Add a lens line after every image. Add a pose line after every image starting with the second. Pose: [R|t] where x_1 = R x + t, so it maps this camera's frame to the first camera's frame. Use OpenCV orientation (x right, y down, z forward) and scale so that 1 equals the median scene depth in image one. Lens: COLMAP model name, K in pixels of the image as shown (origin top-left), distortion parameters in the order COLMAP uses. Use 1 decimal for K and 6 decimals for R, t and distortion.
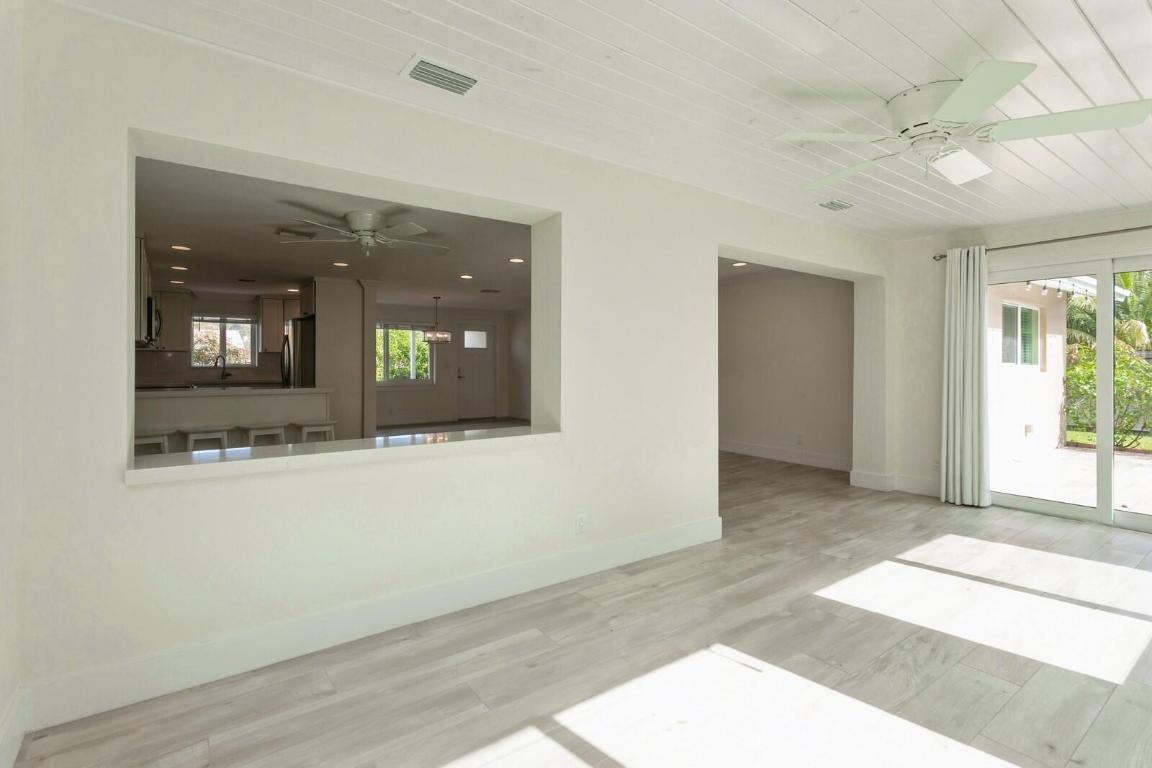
lens RADIAL K [[551.3, 0, 573.5], [0, 551.3, 362.8], [0, 0, 1]] dist [0.001885, -0.000463]
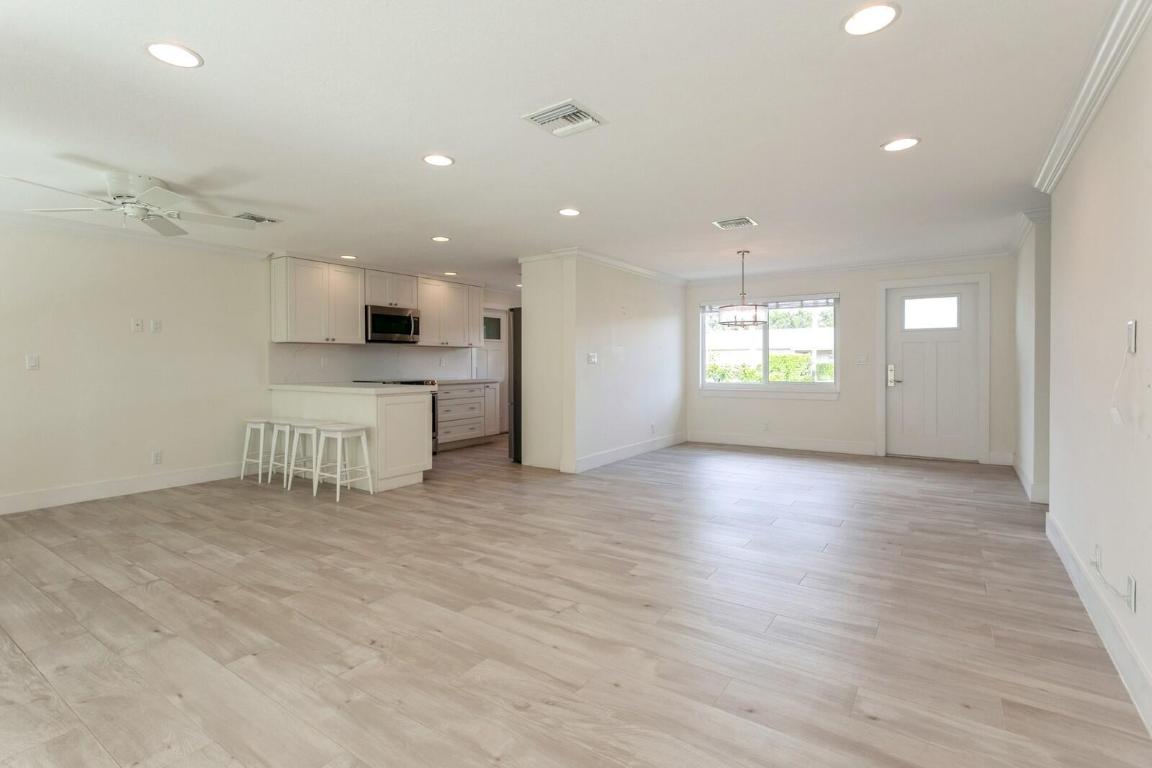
lens RADIAL K [[551.3, 0, 573.5], [0, 551.3, 362.8], [0, 0, 1]] dist [0.001885, -0.000463]
pose [[0.323138, 0.001730, -0.946350, 0.377740], [0.006432, 0.999971, 0.004024, 0.003556], [0.946330, -0.007387, 0.323117, 0.830630]]
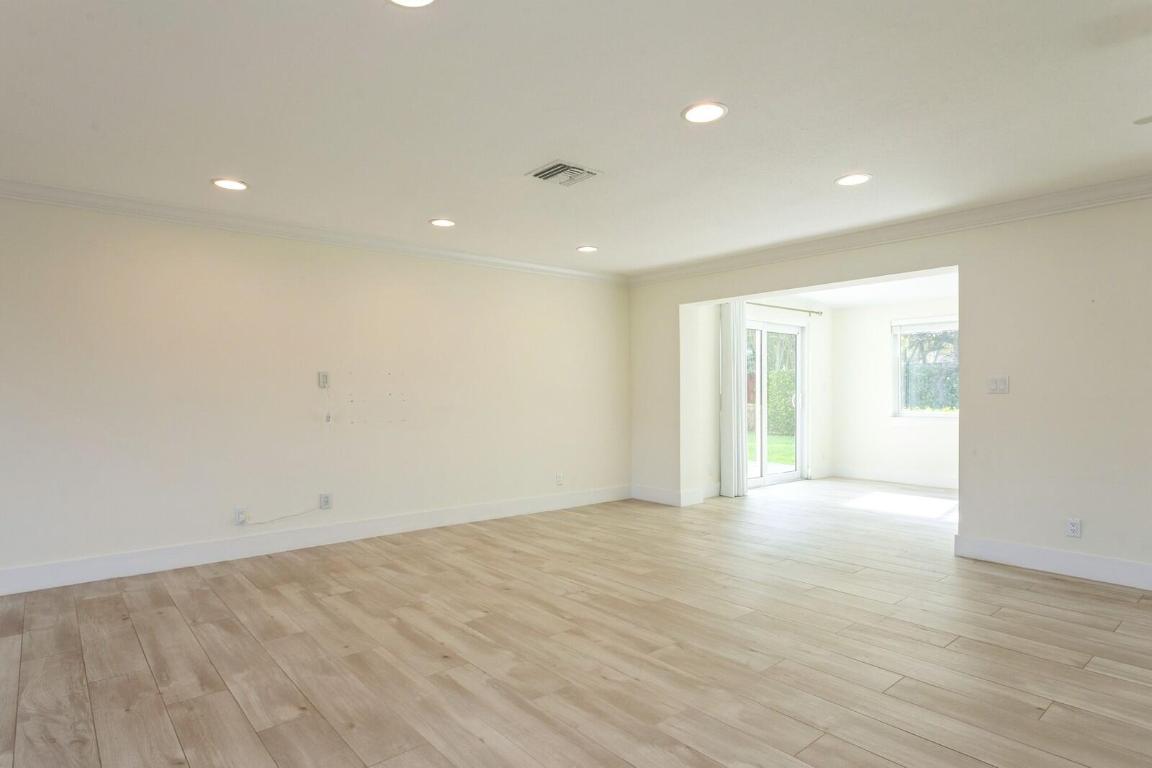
lens RADIAL K [[629.9, 0, 563.5], [0, 629.9, 386.1], [0, 0, 1]] dist [-0.000938, 0.000727]
pose [[-0.057446, 0.007087, 0.998323, -0.460946], [0.001406, 0.999974, -0.007018, 0.010907], [-0.998348, 0.001000, -0.057455, 0.979963]]
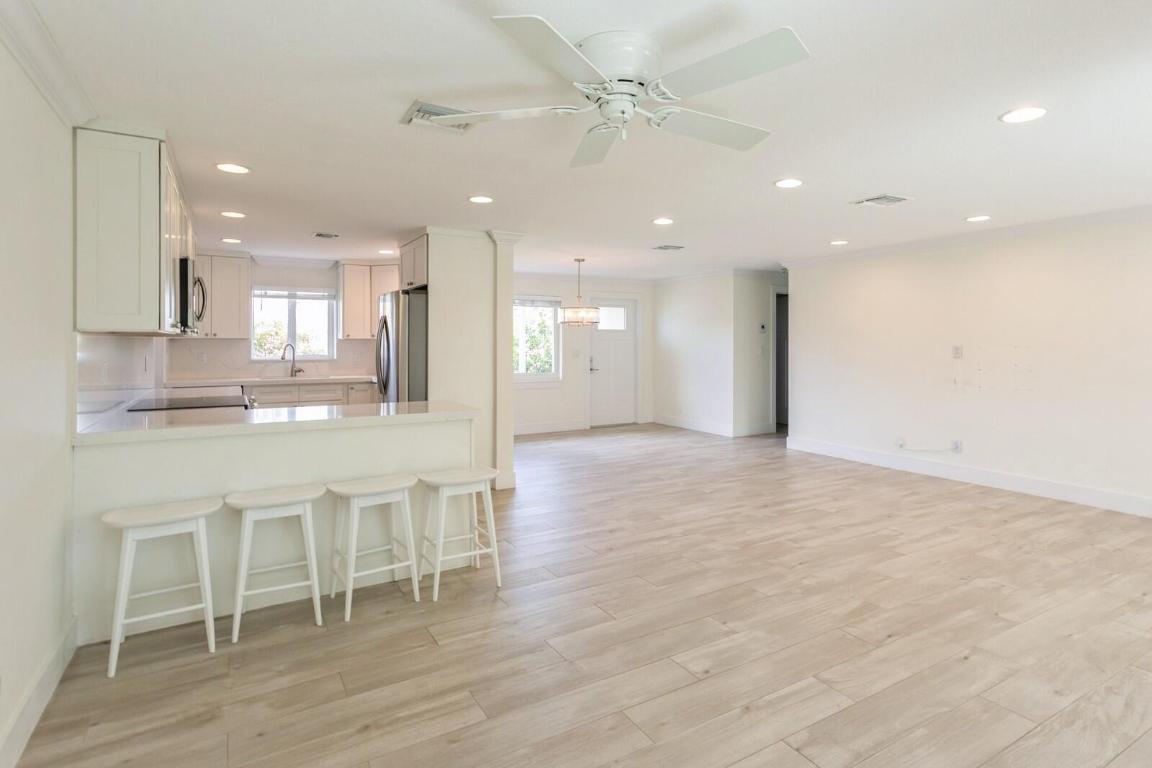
lens RADIAL K [[607.1, 0, 588.8], [0, 607.1, 340.0], [0, 0, 1]] dist [-0.002369, 0.000564]
pose [[0.994971, -0.002272, -0.100141, -0.213595], [0.002318, 0.999997, 0.000347, -0.022666], [0.100140, -0.000577, 0.994973, 0.313351]]
